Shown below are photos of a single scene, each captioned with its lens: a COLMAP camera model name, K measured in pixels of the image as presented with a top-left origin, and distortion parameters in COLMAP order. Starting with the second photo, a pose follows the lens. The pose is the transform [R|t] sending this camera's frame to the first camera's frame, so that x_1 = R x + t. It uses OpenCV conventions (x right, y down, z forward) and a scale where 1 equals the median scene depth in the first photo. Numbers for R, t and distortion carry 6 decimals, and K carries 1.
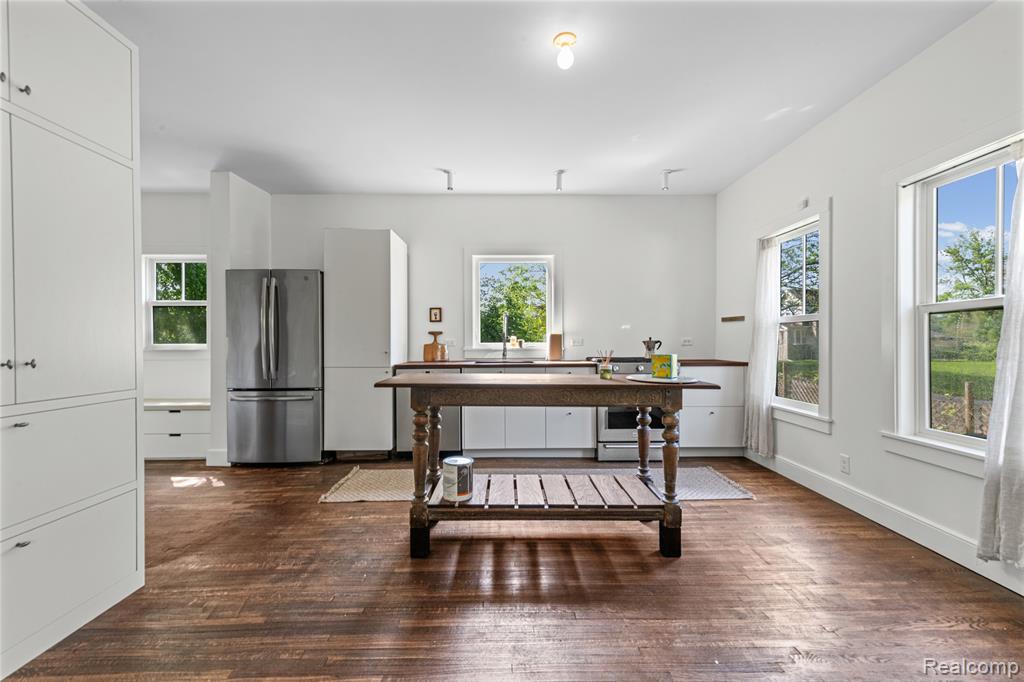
lens RADIAL K [[412.0, 0, 510.8], [0, 412.0, 342.0], [0, 0, 1]] dist [0.002893, 0.000183]
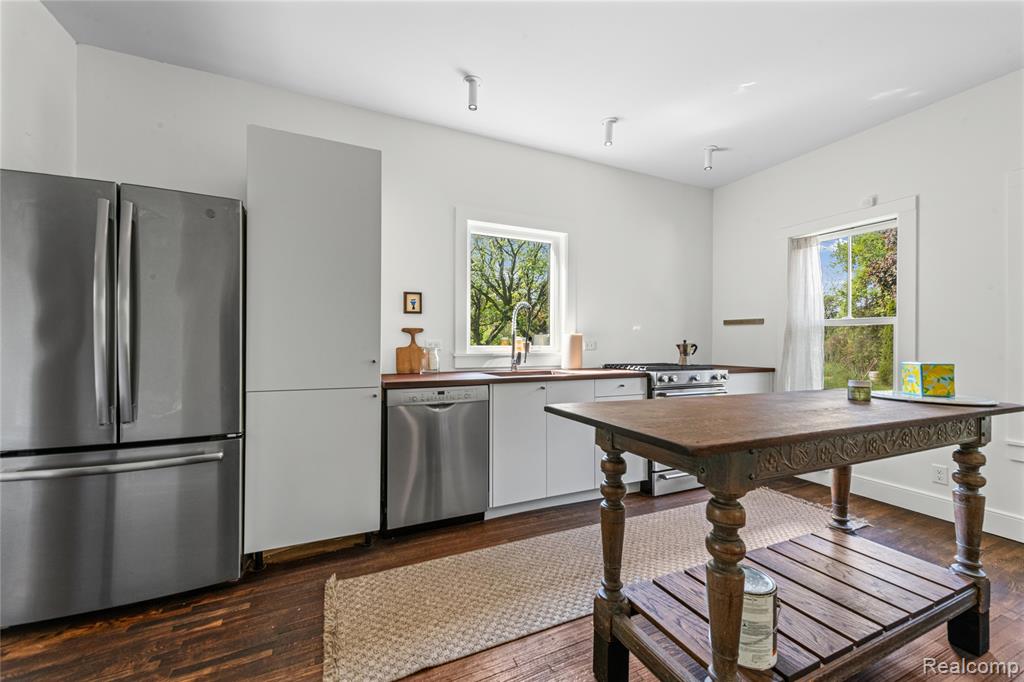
lens RADIAL K [[412.0, 0, 513.7], [0, 412.0, 344.3], [0, 0, 1]] dist [0.002893, 0.000183]
pose [[0.911707, 0.006361, 0.410792, -0.334230], [-0.005600, 0.999980, -0.003057, 0.001504], [-0.410803, 0.000487, 0.911724, 0.365995]]
